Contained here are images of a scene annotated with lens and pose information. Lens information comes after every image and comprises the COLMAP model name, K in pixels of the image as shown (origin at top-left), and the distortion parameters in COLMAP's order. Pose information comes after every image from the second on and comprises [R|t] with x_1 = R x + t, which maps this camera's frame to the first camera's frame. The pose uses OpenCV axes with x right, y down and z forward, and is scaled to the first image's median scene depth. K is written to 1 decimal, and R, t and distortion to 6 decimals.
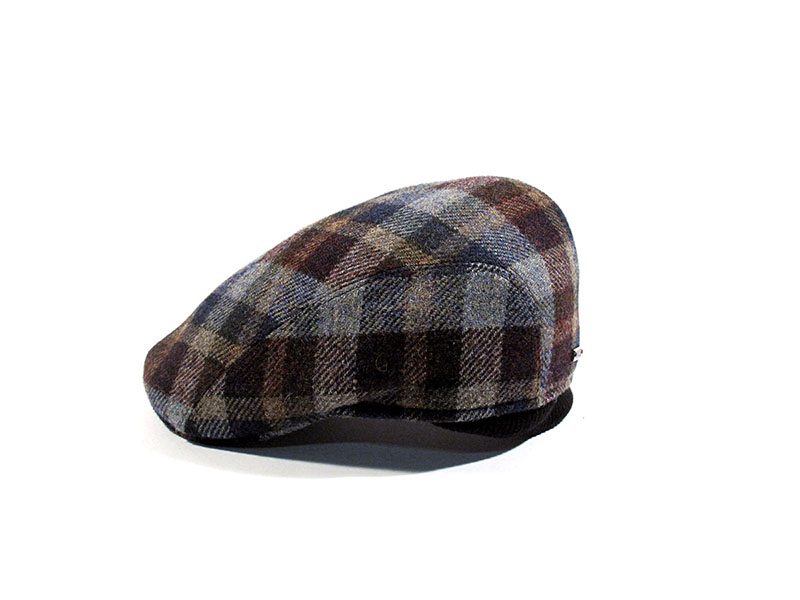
lens RADIAL K [[1195.3, 0, 399.8], [0, 1195.3, 298.6], [0, 0, 1]] dist [-0.298242, 0.000000]
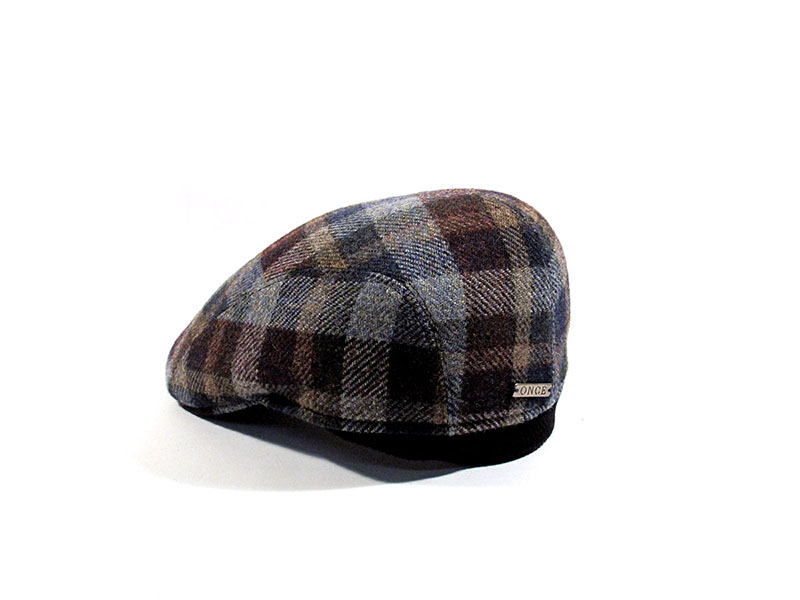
lens RADIAL K [[1195.3, 0, 400.2], [0, 1195.3, 299.1], [0, 0, 1]] dist [-0.298242, 0.000000]
pose [[0.867728, 0.143711, -0.475810, 0.543289], [-0.144863, 0.988851, 0.034484, -0.044944], [0.475461, 0.039005, 0.878872, 0.153756]]
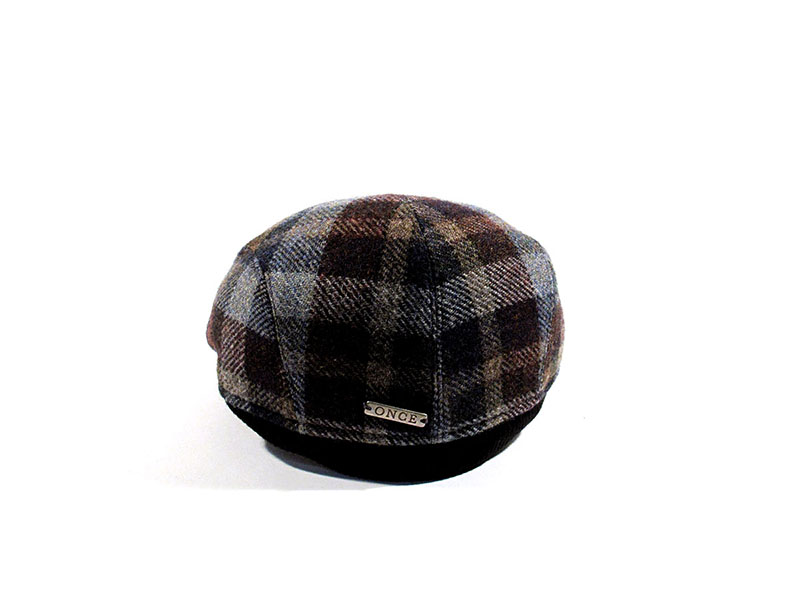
lens RADIAL K [[1195.3, 0, 400.4], [0, 1195.3, 300.4], [0, 0, 1]] dist [-0.298242, 0.000000]
pose [[0.314608, 0.276653, -0.908012, 1.020720], [-0.275806, 0.941958, 0.191434, -0.222030], [0.908269, 0.190208, 0.372650, 0.735899]]
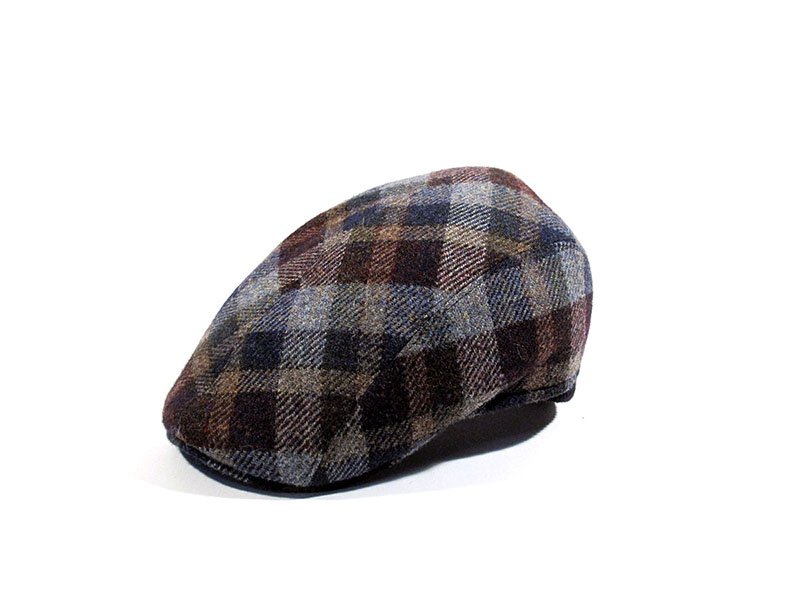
lens RADIAL K [[1195.3, 0, 399.8], [0, 1195.3, 300.4], [0, 0, 1]] dist [-0.298242, 0.000000]
pose [[0.742947, -0.188290, 0.642321, -0.734306], [0.186070, 0.979893, 0.072026, -0.081699], [-0.642967, 0.066005, 0.763044, 0.275906]]
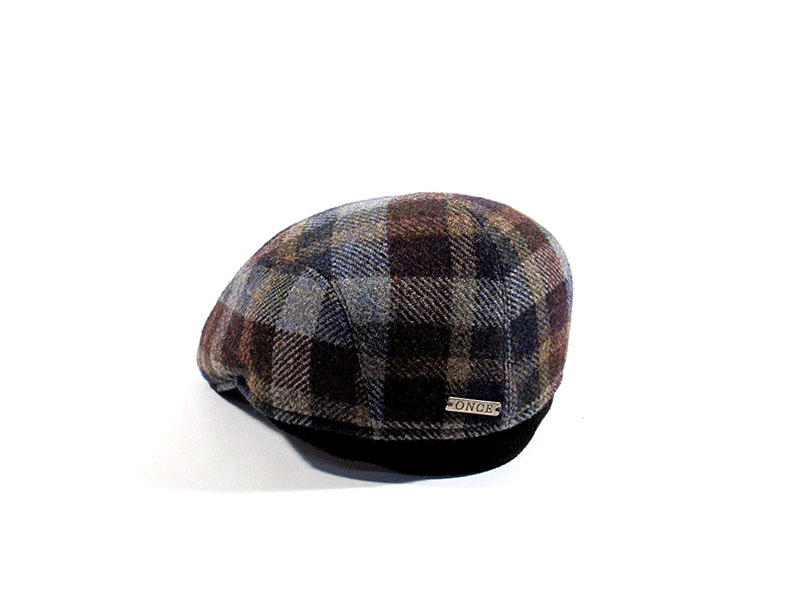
lens RADIAL K [[1195.3, 0, 400.6], [0, 1195.3, 300.6], [0, 0, 1]] dist [-0.298242, 0.000000]
pose [[0.630882, 0.226963, -0.741941, 0.839031], [-0.227497, 0.968340, 0.102776, -0.120972], [0.741777, 0.103949, 0.662541, 0.404382]]
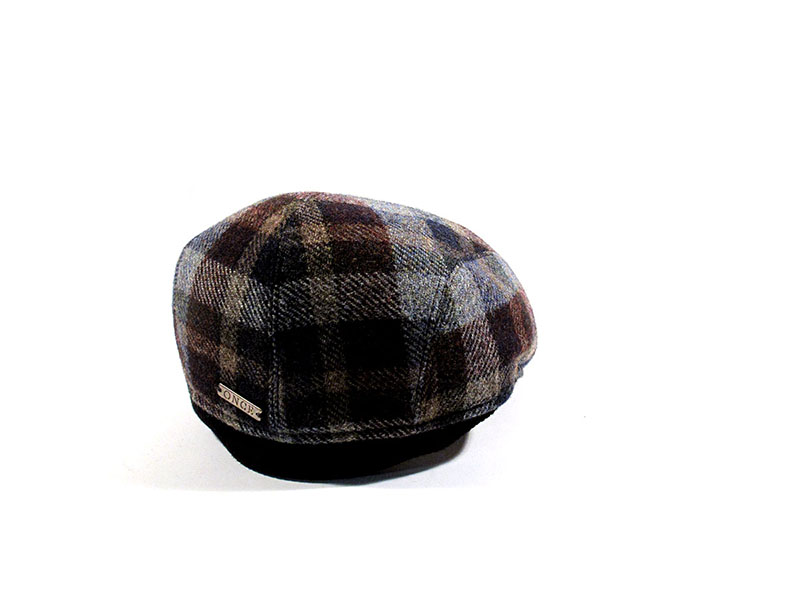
lens RADIAL K [[1195.3, 0, 399.6], [0, 1195.3, 299.5], [0, 0, 1]] dist [-0.298242, 0.000000]
pose [[-0.343571, 0.272878, -0.898608, 0.987054], [-0.269960, 0.887772, 0.372803, -0.429753], [0.899489, 0.370673, -0.231346, 1.428695]]
